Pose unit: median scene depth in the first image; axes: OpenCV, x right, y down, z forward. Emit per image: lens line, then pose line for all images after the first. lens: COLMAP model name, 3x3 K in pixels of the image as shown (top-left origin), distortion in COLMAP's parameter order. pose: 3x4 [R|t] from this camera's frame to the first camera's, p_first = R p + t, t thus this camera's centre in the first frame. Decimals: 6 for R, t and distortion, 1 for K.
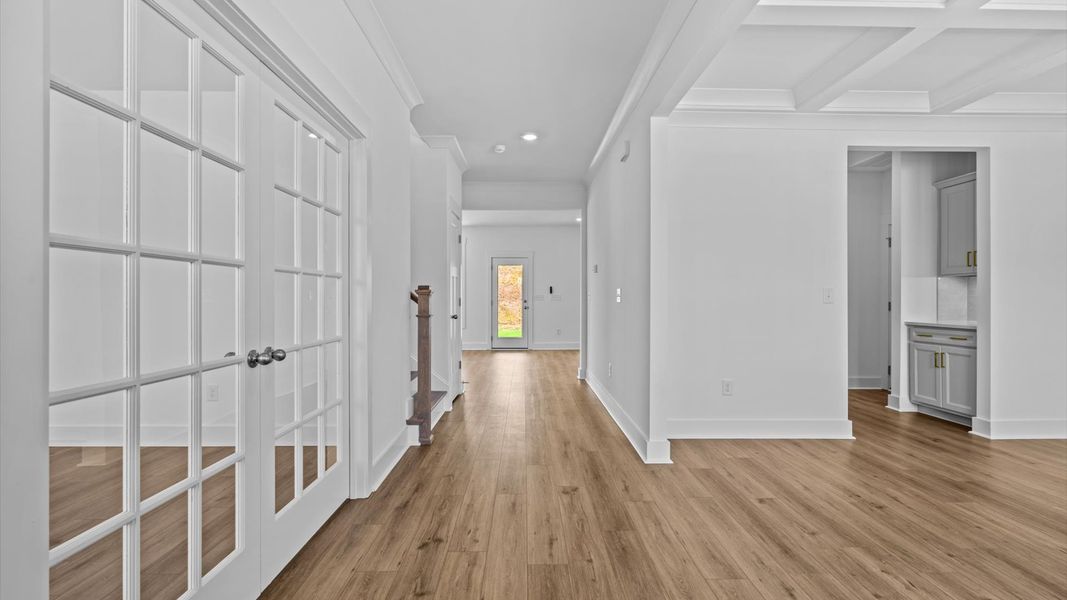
lens RADIAL K [[480.0, 0, 530.6], [0, 480.0, 299.4], [0, 0, 1]] dist [-0.000295, -0.000658]
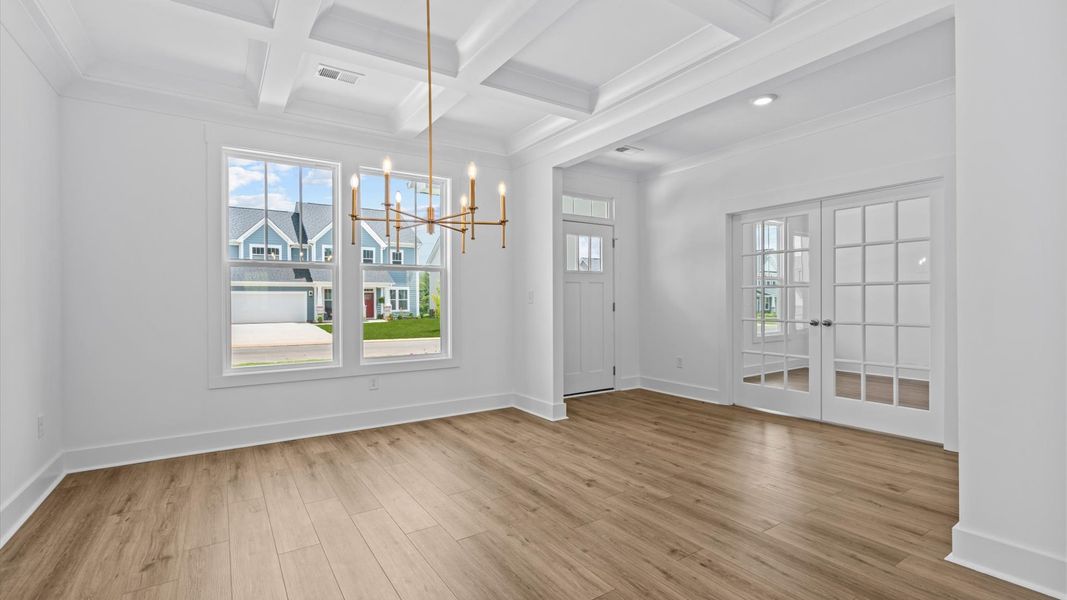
lens RADIAL K [[480.0, 0, 536.3], [0, 480.0, 301.0], [0, 0, 1]] dist [-0.000295, -0.000658]
pose [[-0.837180, 0.006892, -0.546884, 1.598618], [0.007573, 0.999971, 0.001009, -0.002339], [0.546875, -0.003297, -0.837208, 1.817181]]
